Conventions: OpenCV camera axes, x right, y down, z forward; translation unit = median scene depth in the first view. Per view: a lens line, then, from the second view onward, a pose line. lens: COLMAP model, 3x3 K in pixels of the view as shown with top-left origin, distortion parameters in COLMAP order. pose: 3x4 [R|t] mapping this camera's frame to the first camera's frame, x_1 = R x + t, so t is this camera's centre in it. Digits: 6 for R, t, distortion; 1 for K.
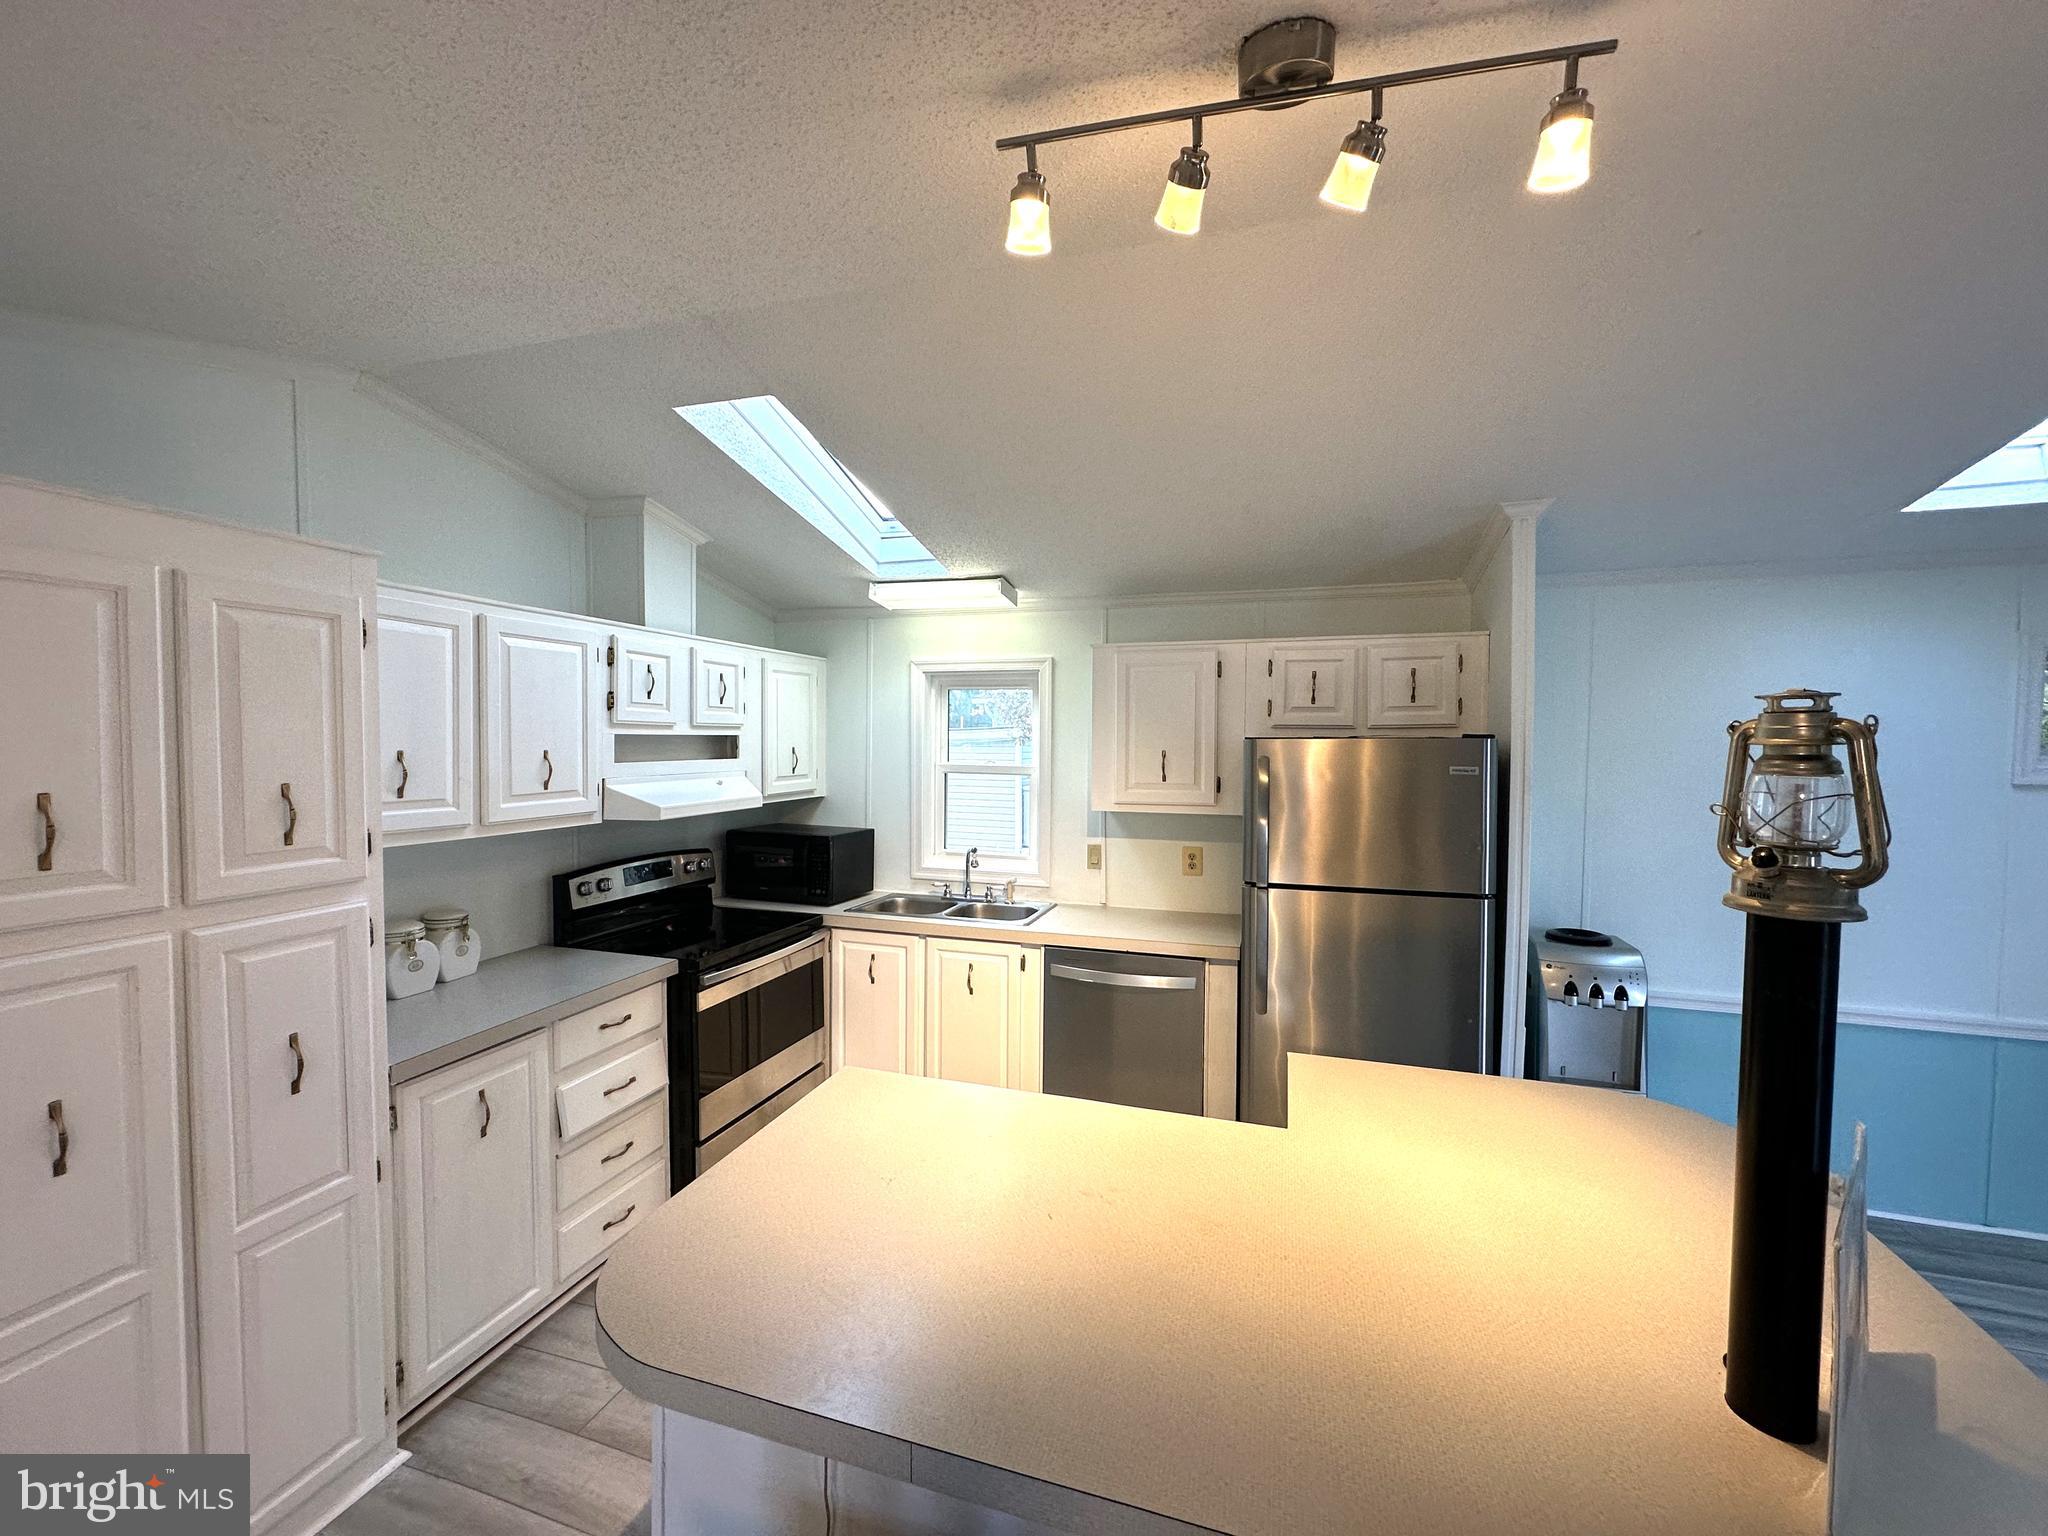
lens RADIAL K [[815.5, 0, 1024.8], [0, 815.5, 774.6], [0, 0, 1]] dist [-0.002011, -0.000563]
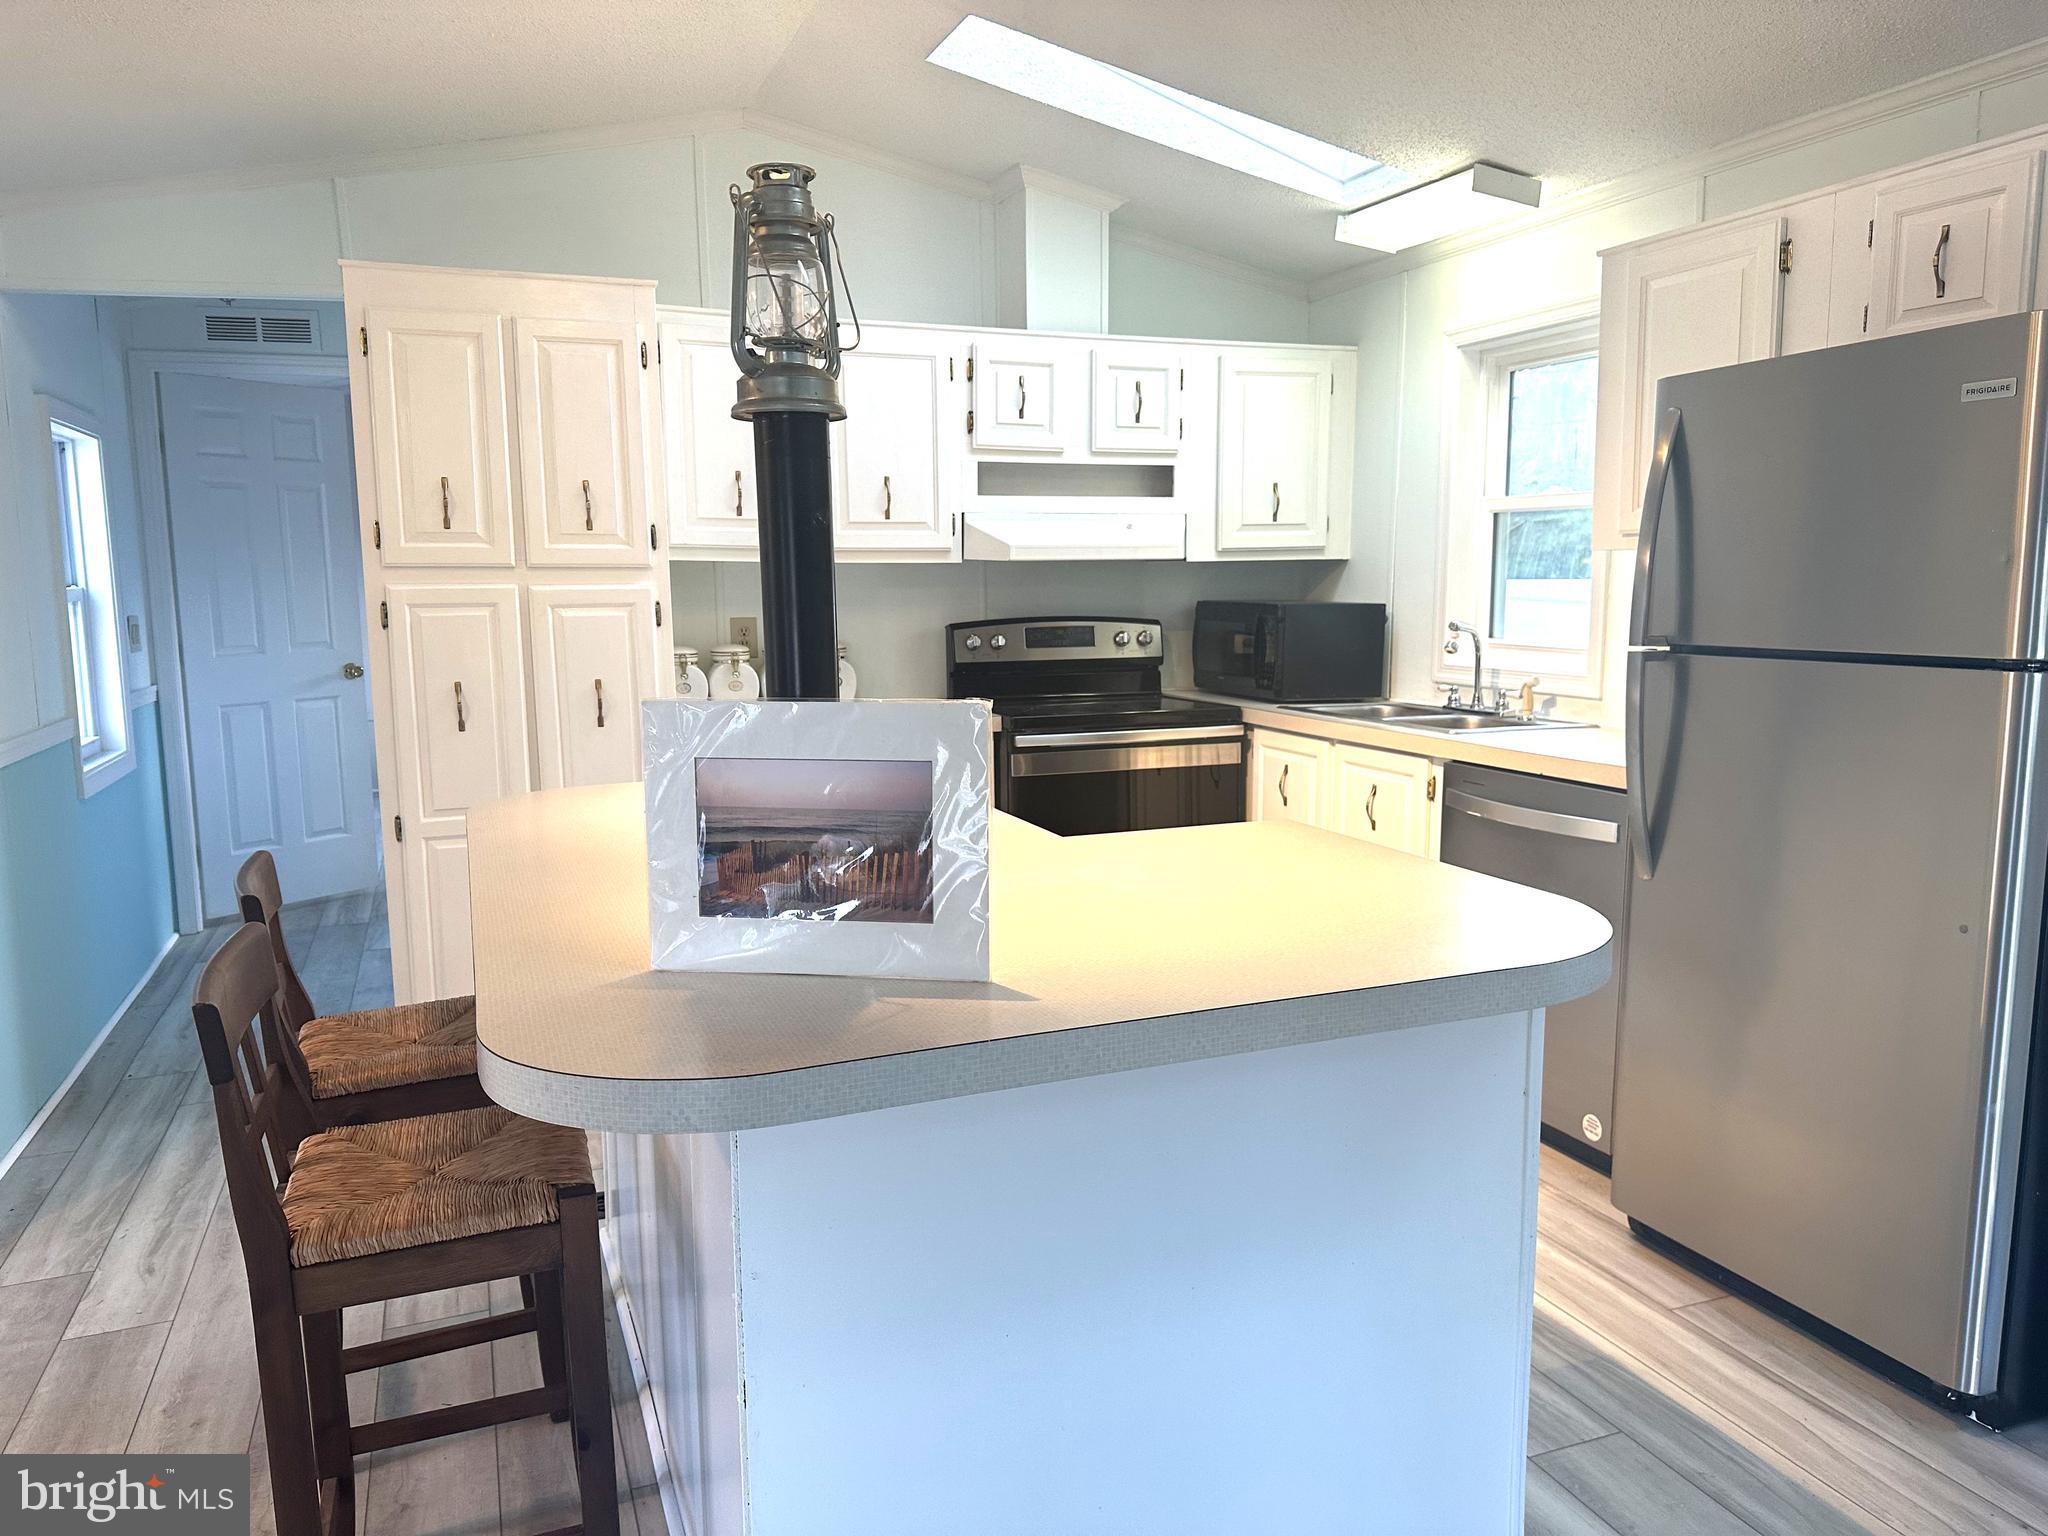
lens RADIAL K [[1450.7, 0, 1020.0], [0, 1450.7, 774.7], [0, 0, 1]] dist [0.120719, -0.003085]
pose [[0.633718, 0.101812, -0.766835, 0.722021], [-0.025130, 0.993487, 0.111137, 0.103702], [0.773156, -0.051159, 0.632150, 0.017198]]
